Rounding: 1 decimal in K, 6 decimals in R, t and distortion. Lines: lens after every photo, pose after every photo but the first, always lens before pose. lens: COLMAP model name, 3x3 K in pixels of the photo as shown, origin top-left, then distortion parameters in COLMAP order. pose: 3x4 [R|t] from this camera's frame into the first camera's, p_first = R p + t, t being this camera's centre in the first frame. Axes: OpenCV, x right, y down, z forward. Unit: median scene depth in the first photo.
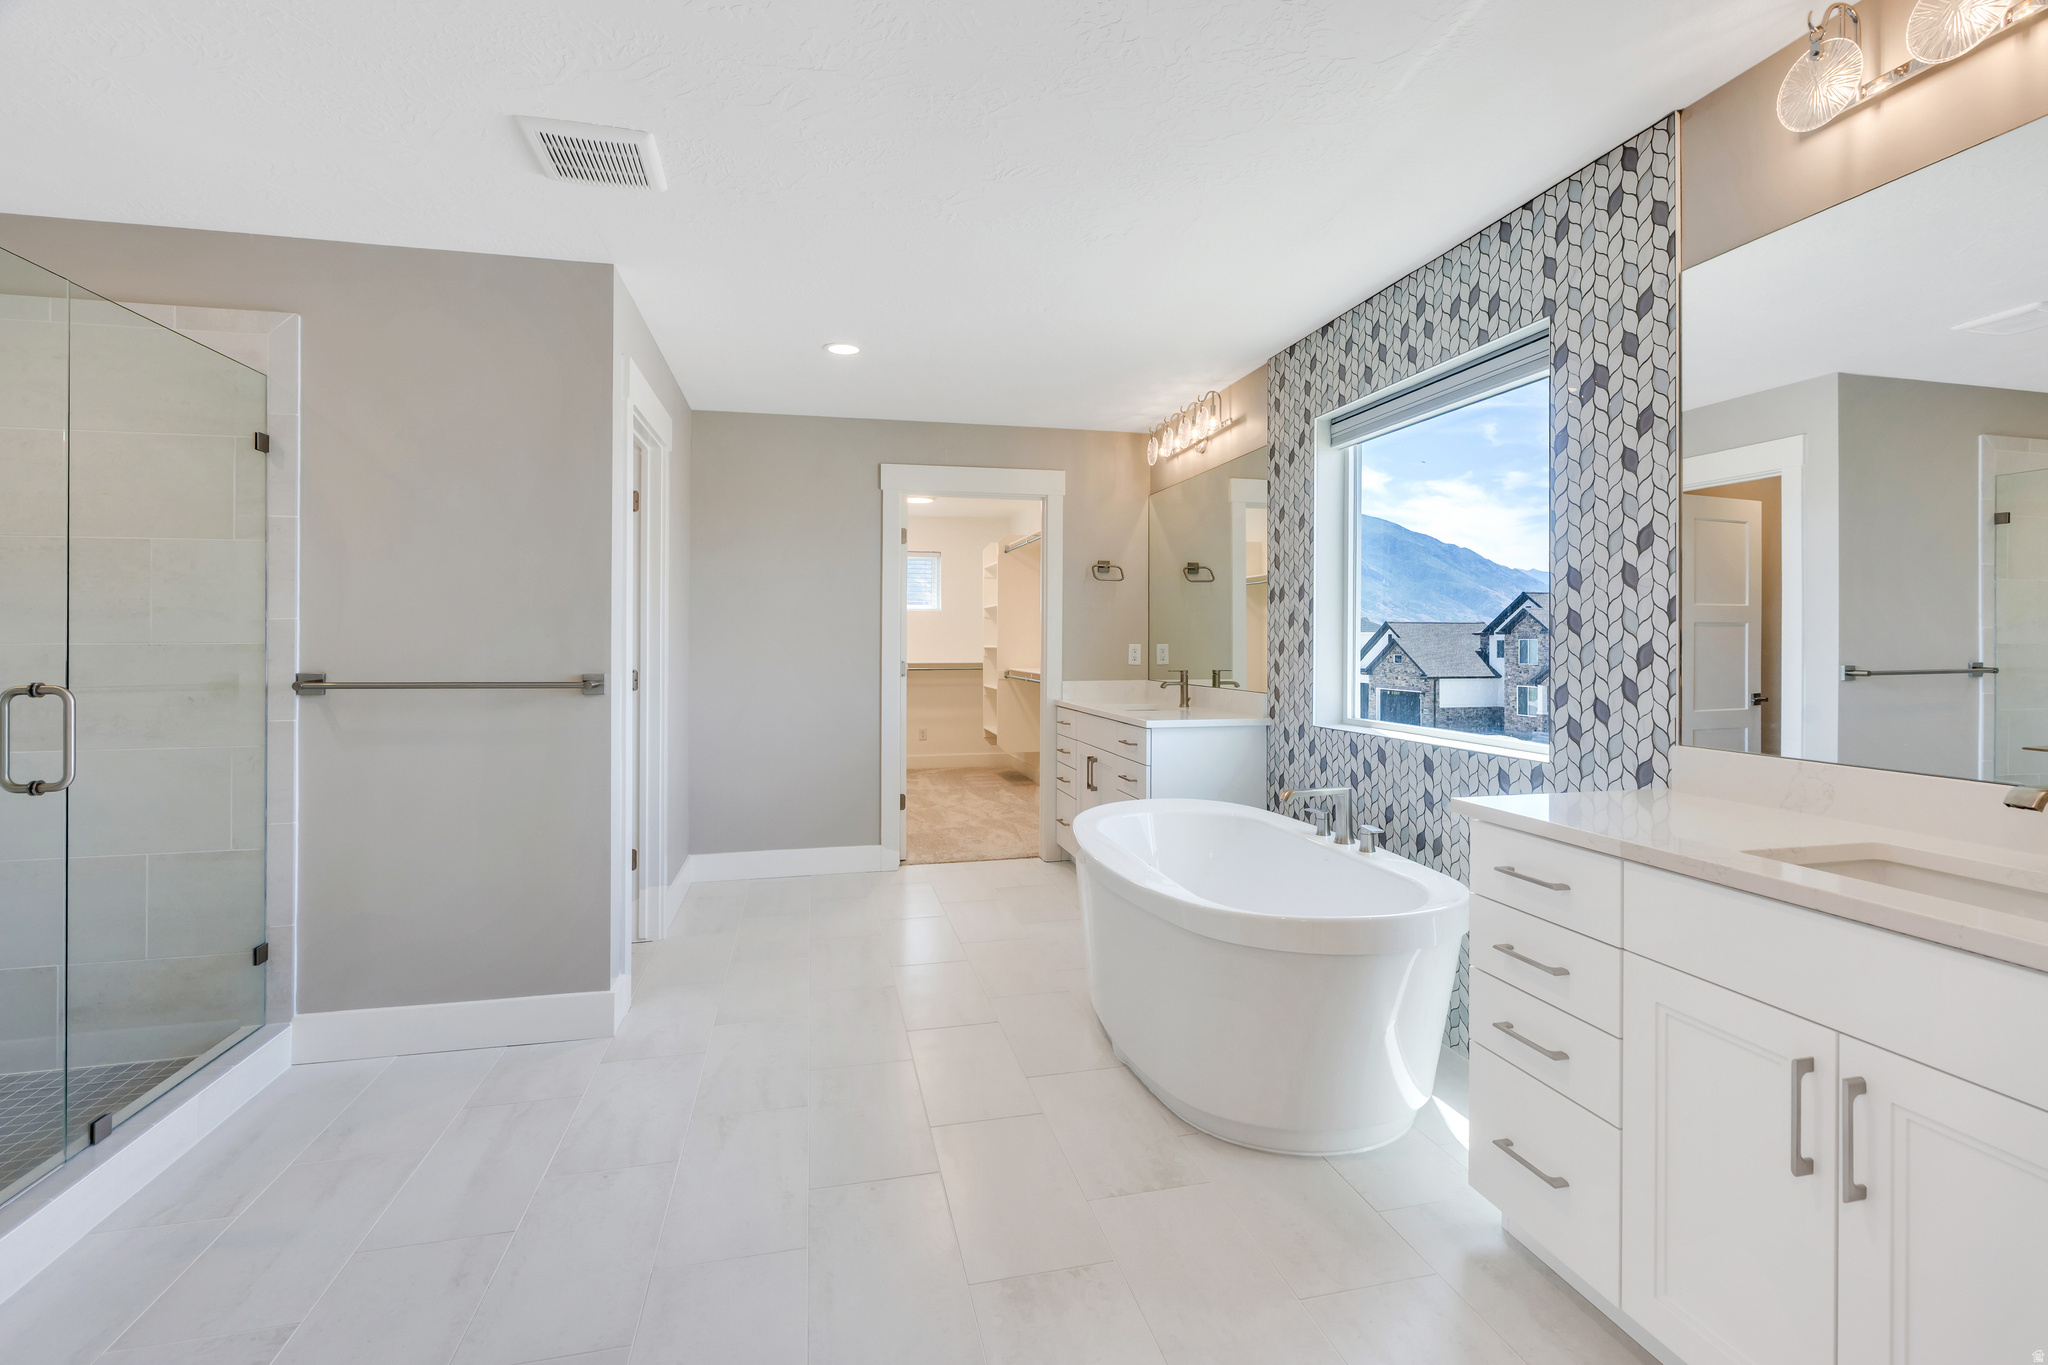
lens RADIAL K [[924.9, 0, 1031.5], [0, 924.9, 642.8], [0, 0, 1]] dist [-0.003633, 0.000392]
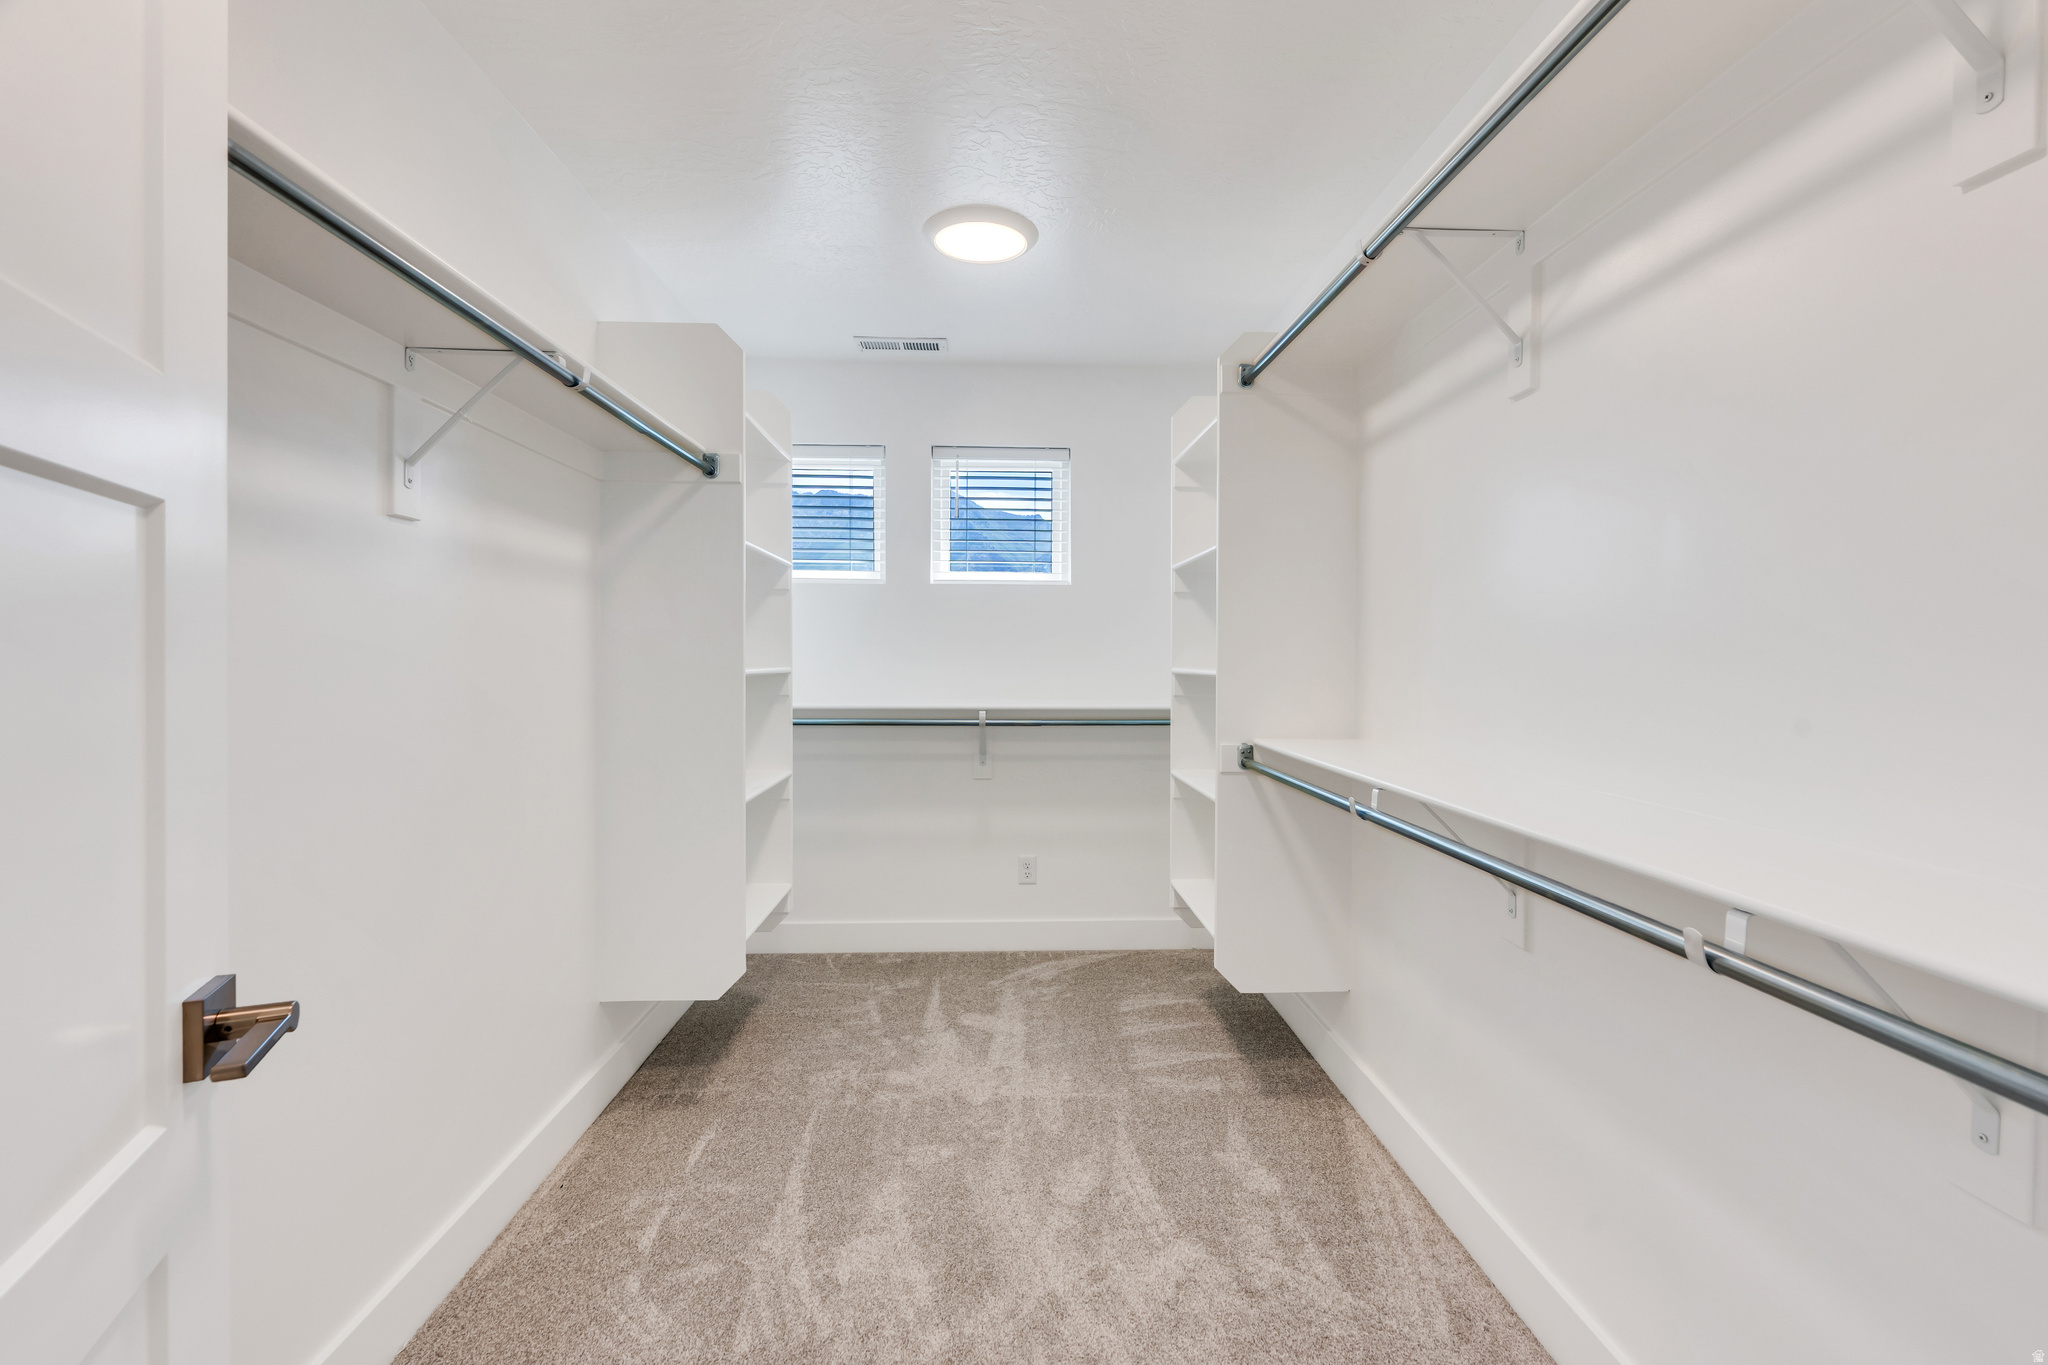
lens RADIAL K [[924.9, 0, 1031.5], [0, 924.9, 642.8], [0, 0, 1]] dist [-0.003633, 0.000392]
pose [[0.982949, 0.001021, -0.183877, -0.038299], [-0.003686, 0.999893, -0.014154, -0.001436], [0.183843, 0.014591, 0.982847, 0.603575]]
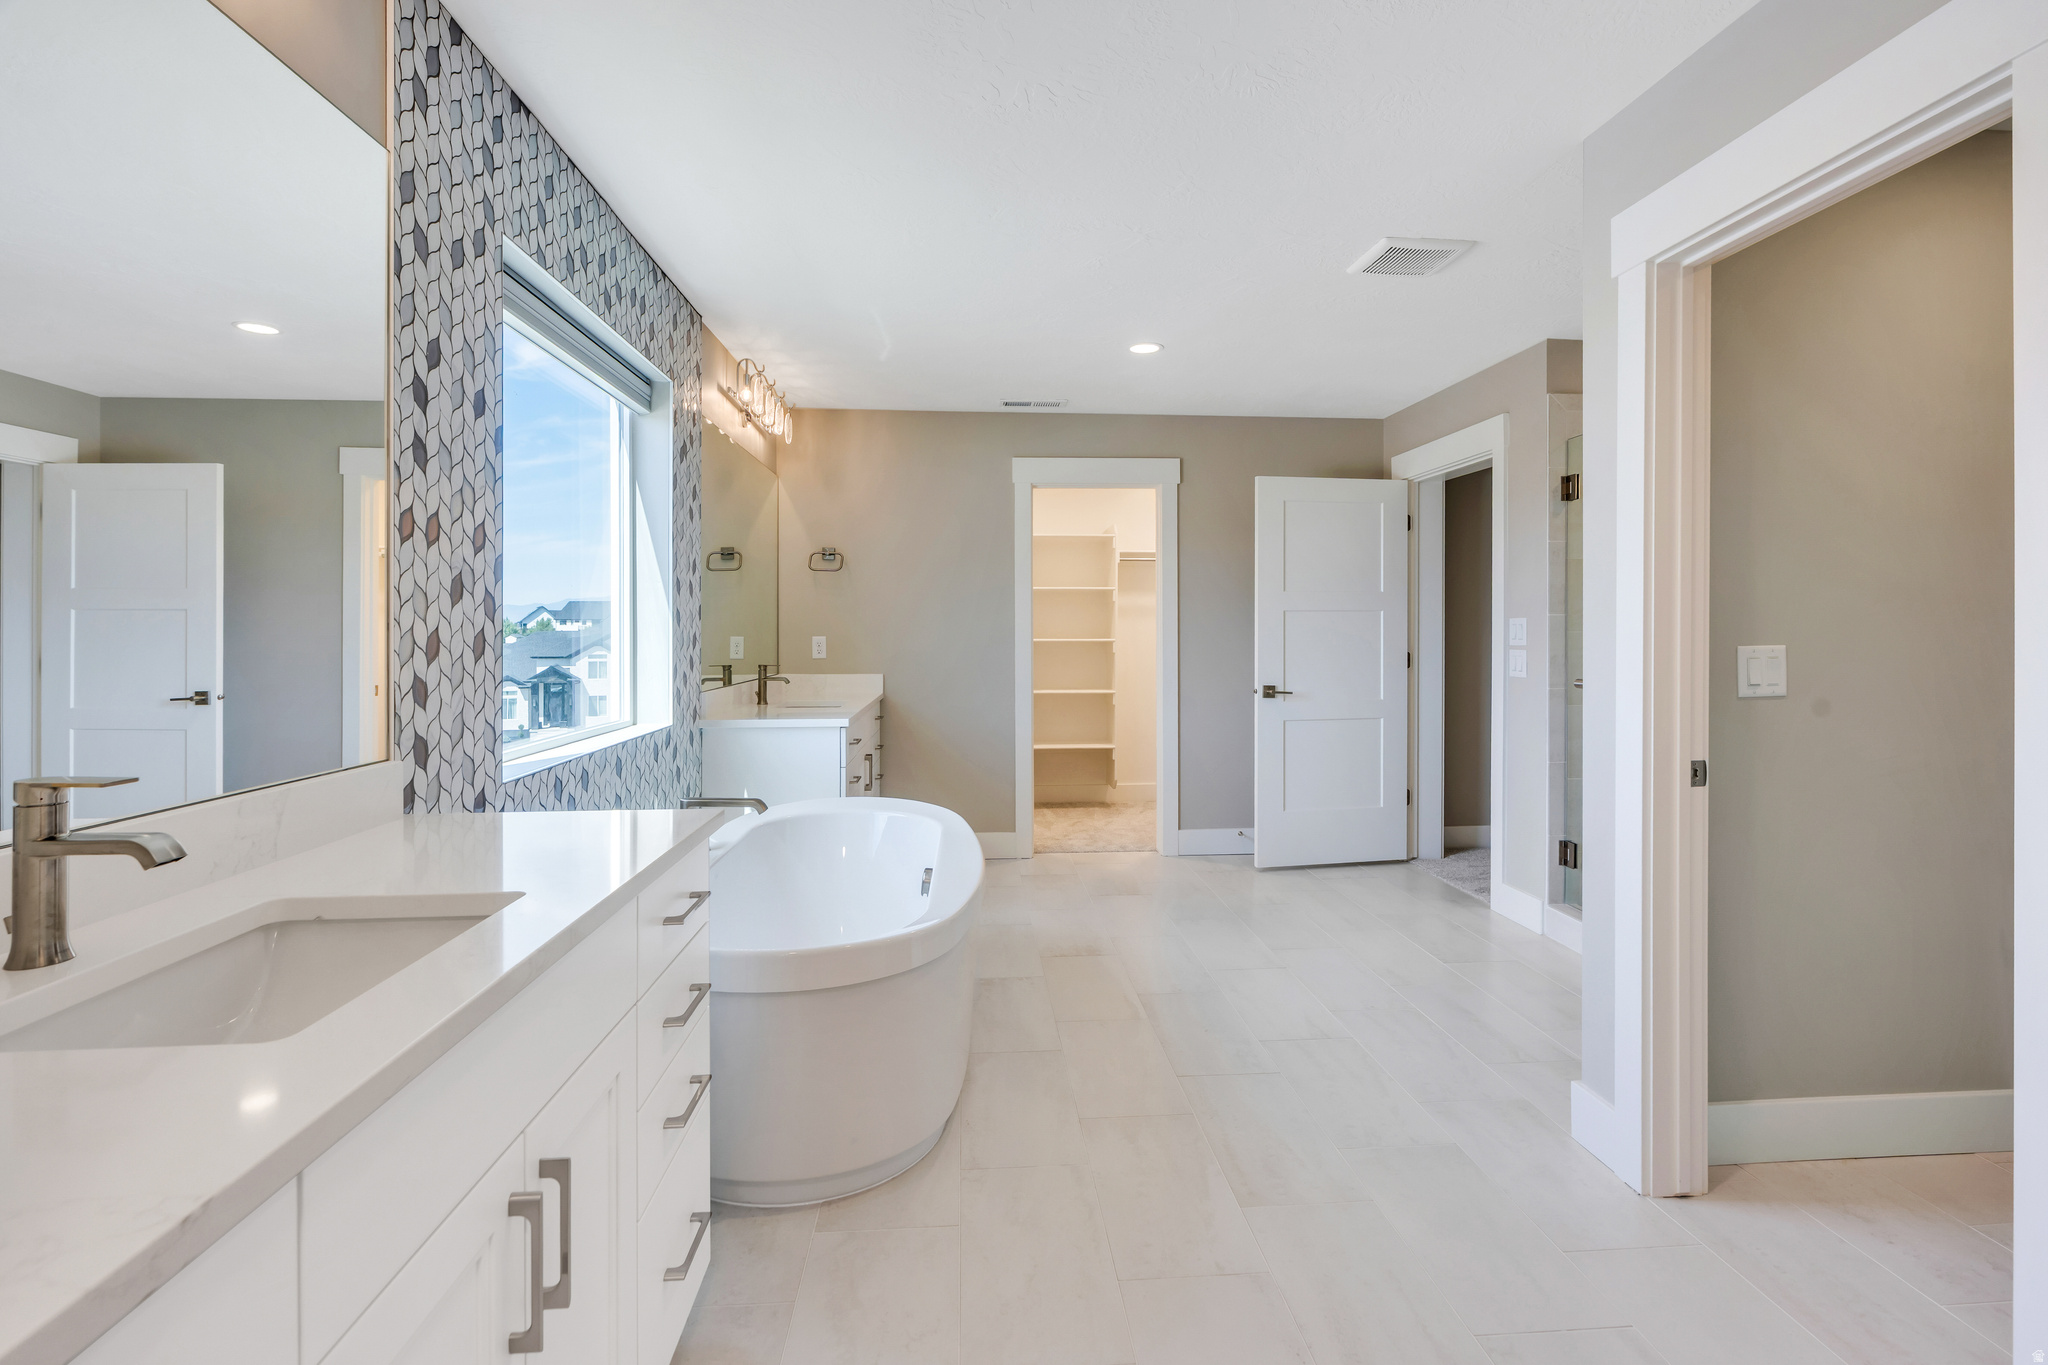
lens RADIAL K [[924.9, 0, 1031.5], [0, 924.9, 642.8], [0, 0, 1]] dist [-0.003633, 0.000392]
pose [[-0.988047, 0.000386, 0.154153, -0.095118], [0.002435, 0.999911, 0.013100, -0.001830], [-0.154135, 0.013318, -0.987960, 1.465588]]
